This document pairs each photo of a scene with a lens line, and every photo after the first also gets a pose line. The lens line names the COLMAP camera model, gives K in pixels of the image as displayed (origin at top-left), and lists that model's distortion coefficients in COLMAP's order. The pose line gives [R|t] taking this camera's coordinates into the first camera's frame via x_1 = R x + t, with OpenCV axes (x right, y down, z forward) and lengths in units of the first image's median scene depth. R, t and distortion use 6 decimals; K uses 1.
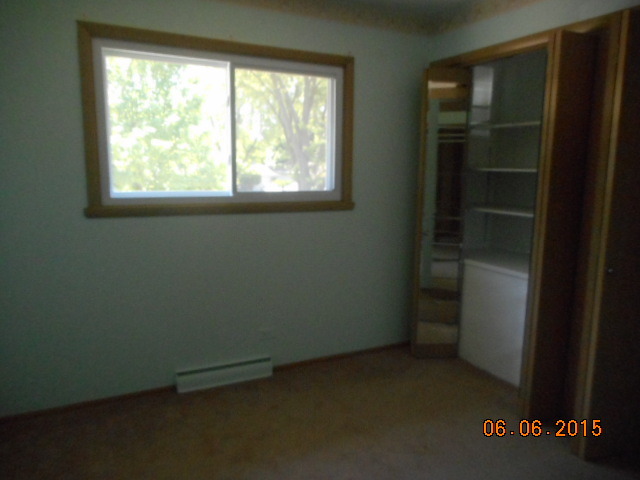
lens RADIAL K [[483.4, 0, 320.0], [0, 483.4, 240.0], [0, 0, 1]] dist [0.004183, 0.002591]
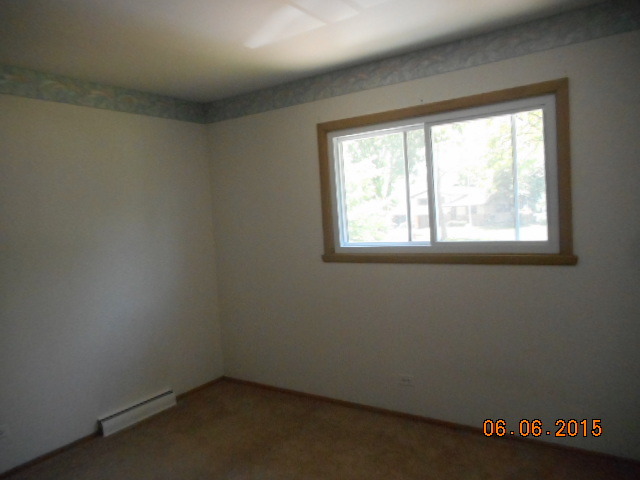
lens RADIAL K [[483.4, 0, 320.0], [0, 483.4, 240.0], [0, 0, 1]] dist [0.004183, 0.002591]
pose [[0.479892, -0.000653, -0.877327, 0.631509], [-0.077402, 0.996069, -0.043080, -0.041656], [0.873907, 0.088581, 0.477955, 0.293747]]
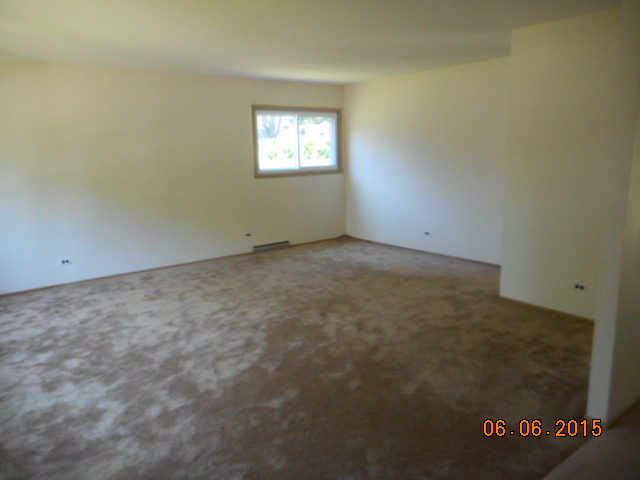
lens RADIAL K [[483.4, 0, 320.0], [0, 483.4, 240.0], [0, 0, 1]] dist [0.004183, 0.002591]
pose [[0.974783, -0.072549, 0.211031, -0.629374], [0.064159, 0.996863, 0.046349, 0.164704], [-0.213731, -0.031641, 0.976380, -1.444727]]
